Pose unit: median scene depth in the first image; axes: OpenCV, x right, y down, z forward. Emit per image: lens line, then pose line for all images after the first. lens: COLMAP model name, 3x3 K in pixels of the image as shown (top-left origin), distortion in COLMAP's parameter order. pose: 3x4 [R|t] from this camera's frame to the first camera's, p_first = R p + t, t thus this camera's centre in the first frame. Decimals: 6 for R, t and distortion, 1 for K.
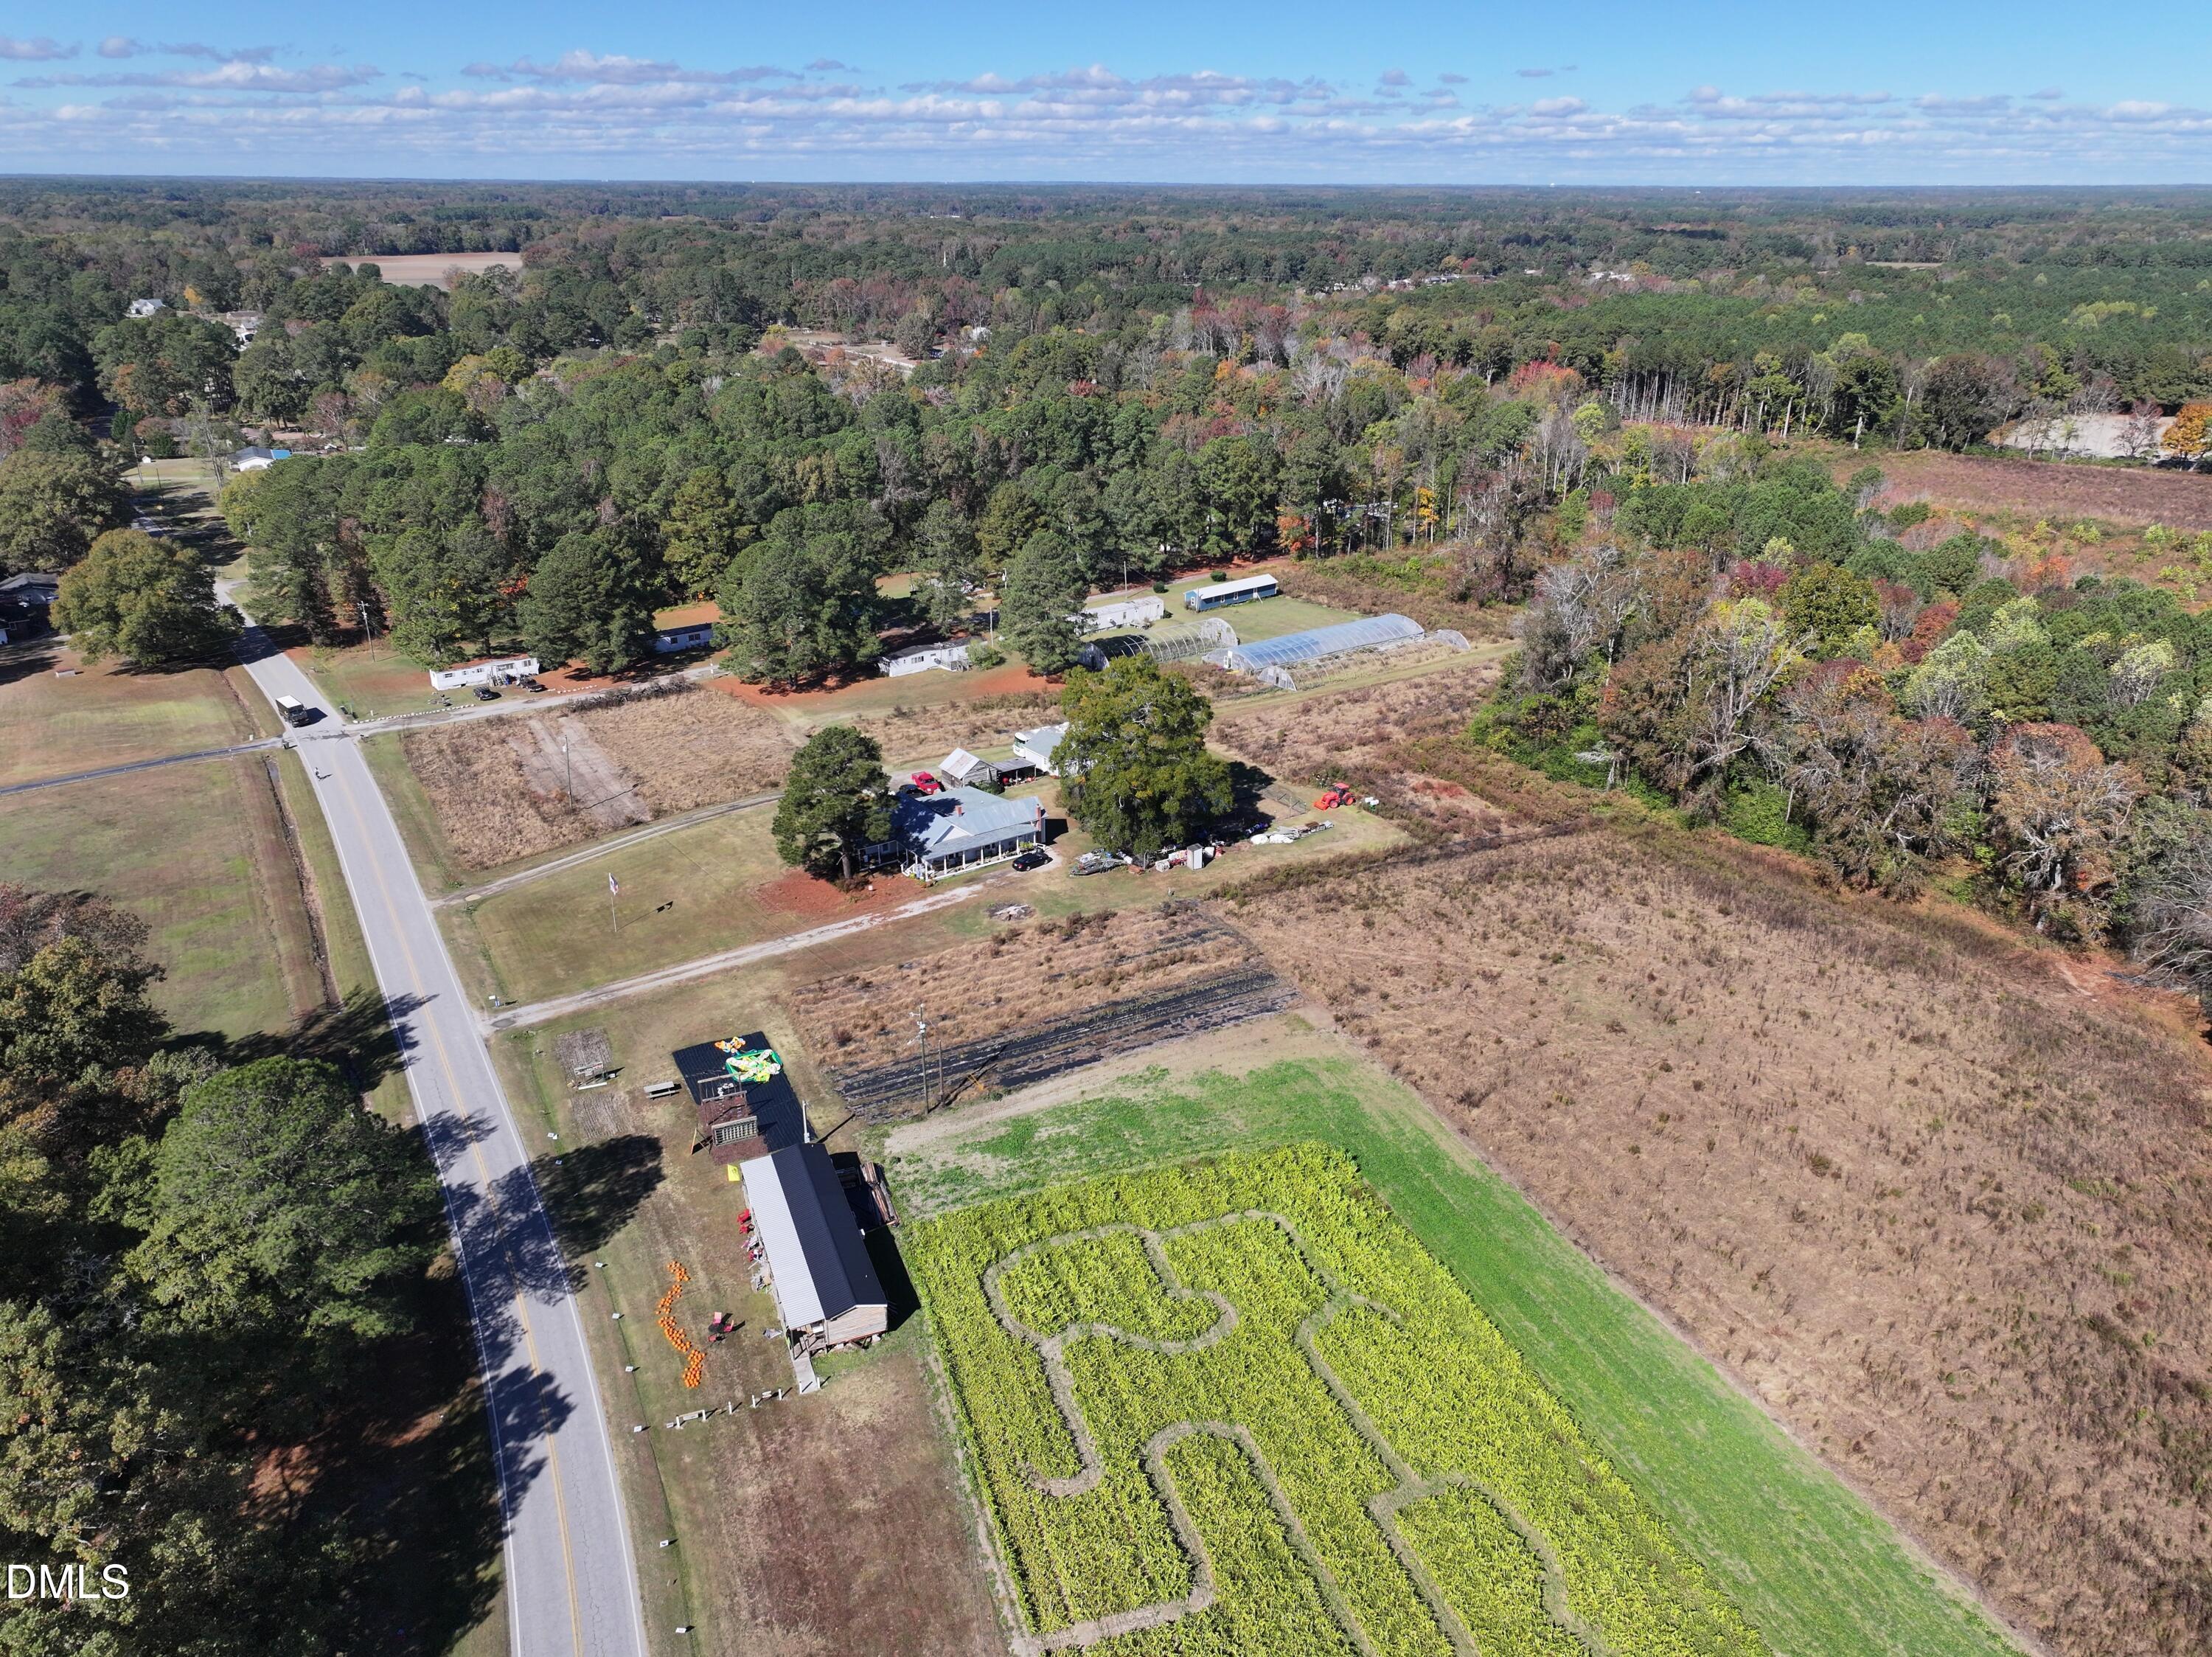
lens RADIAL K [[1543.3, 0, 1116.6], [0, 1543.3, 838.3], [0, 0, 1]] dist [0.004405, 0.007127]
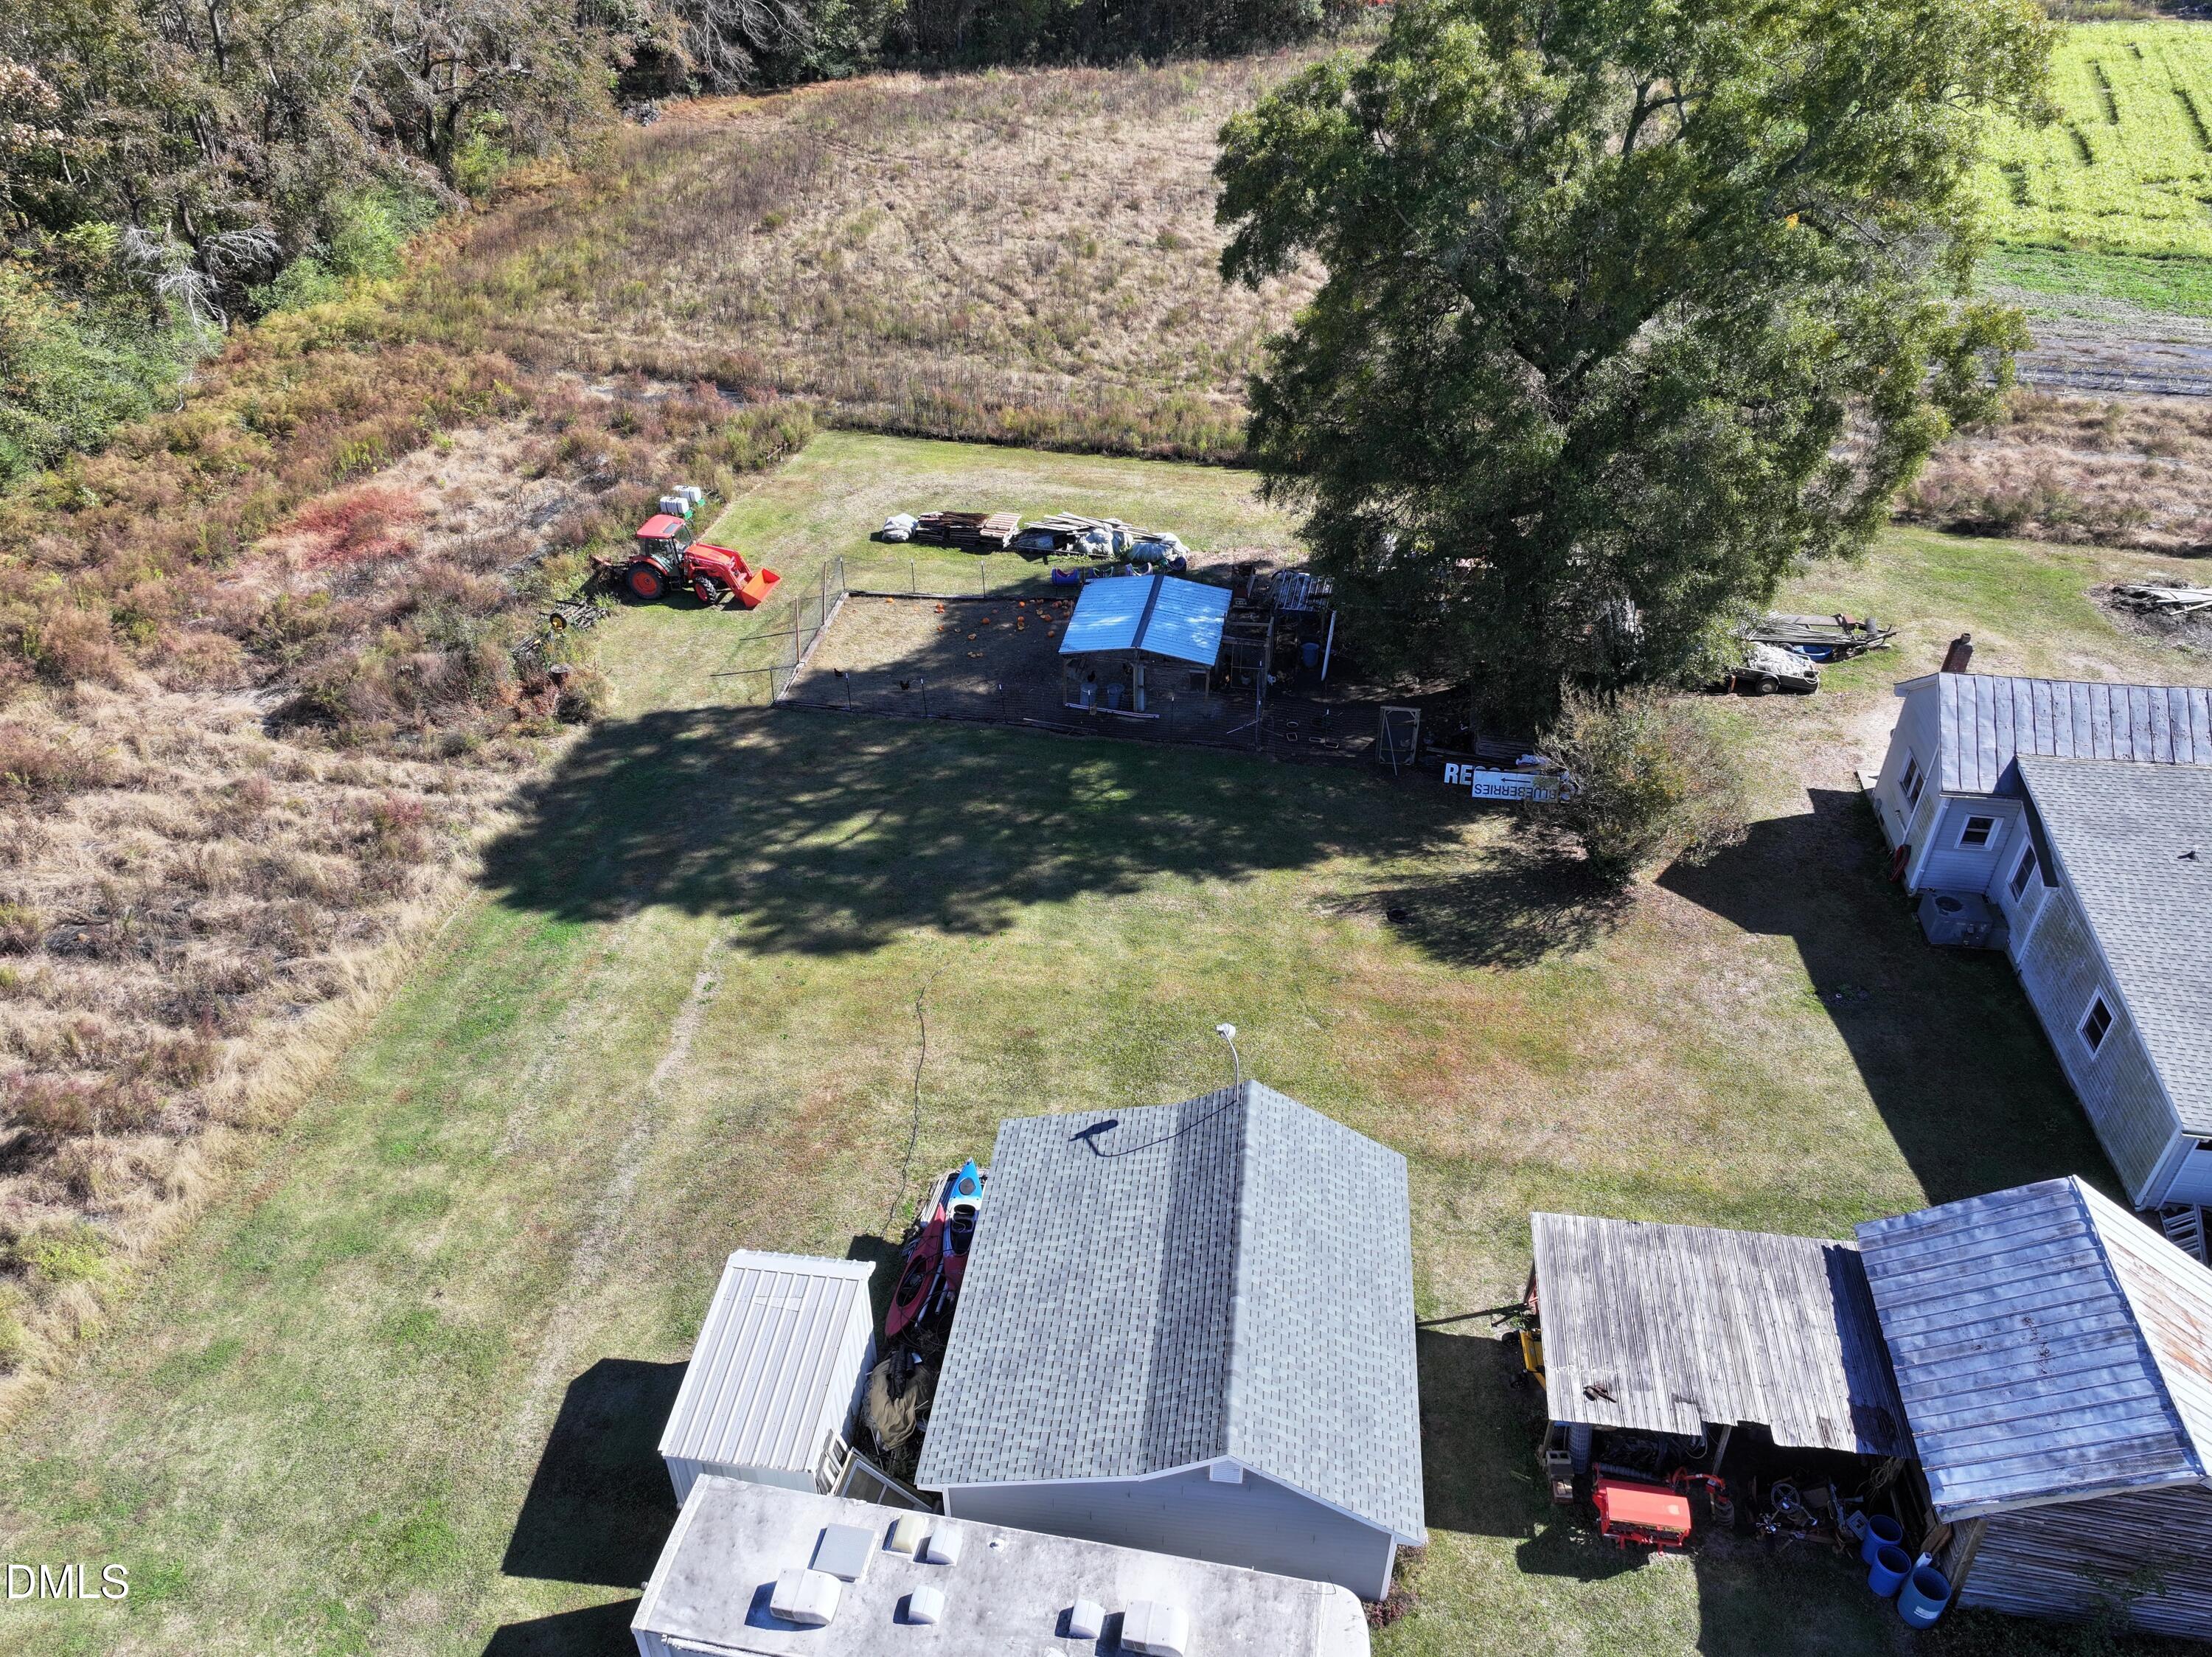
lens RADIAL K [[1550.6, 0, 1108.9], [0, 1550.6, 817.8], [0, 0, 1]] dist [-0.004540, 0.024201]
pose [[-0.715294, -0.409988, 0.565919, -0.113144], [0.274657, 0.579713, 0.767135, -0.238118], [-0.642587, 0.704161, -0.302060, 1.295379]]
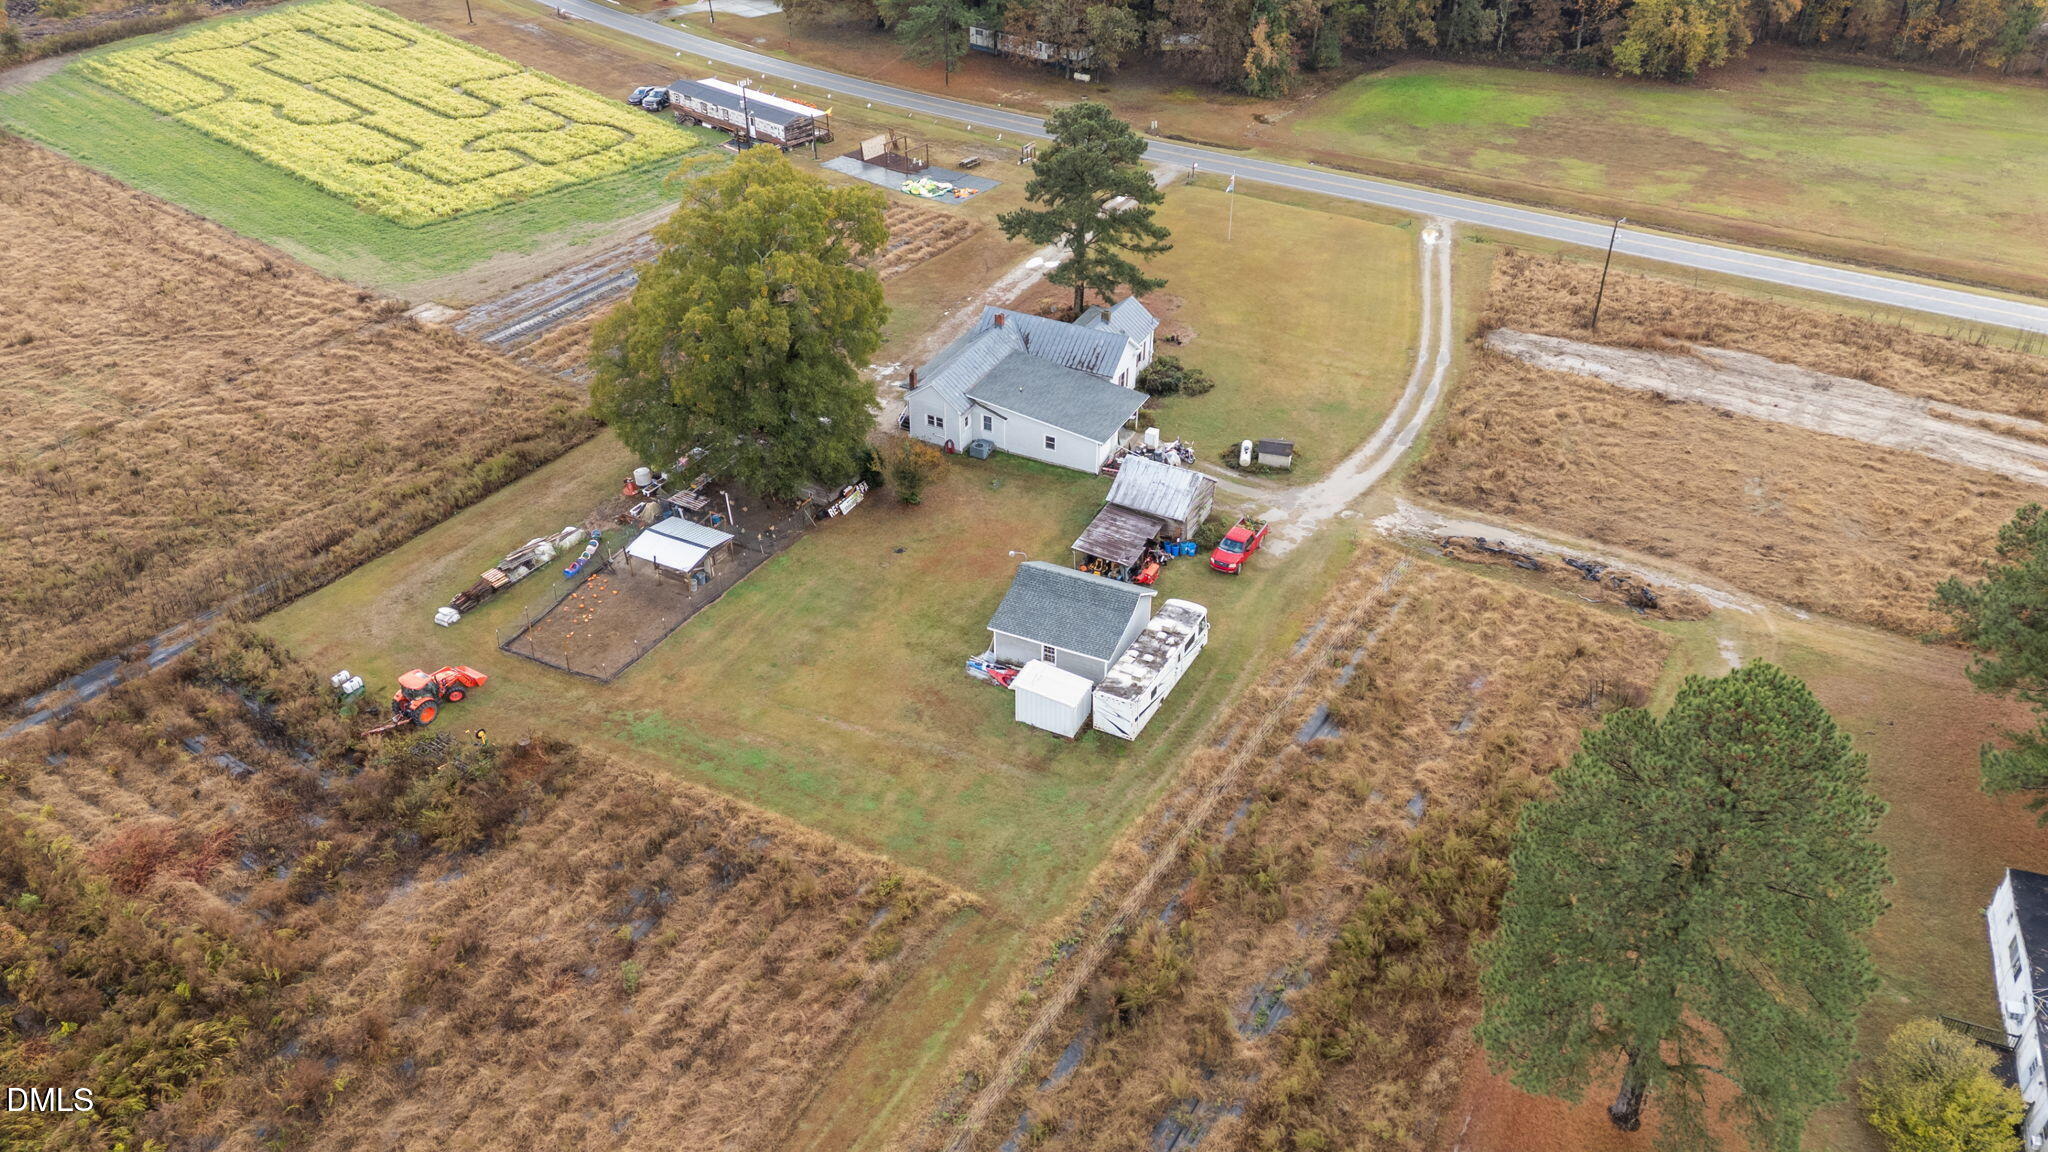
lens RADIAL K [[1487.7, 0, 1024.0], [0, 1487.7, 576.0], [0, 0, 1]] dist [0.088376, -0.082249]
pose [[-0.886626, 0.253238, -0.386994, 0.182091], [-0.188503, 0.566233, 0.802400, -0.520716], [0.422327, 0.784379, -0.454301, 1.509853]]
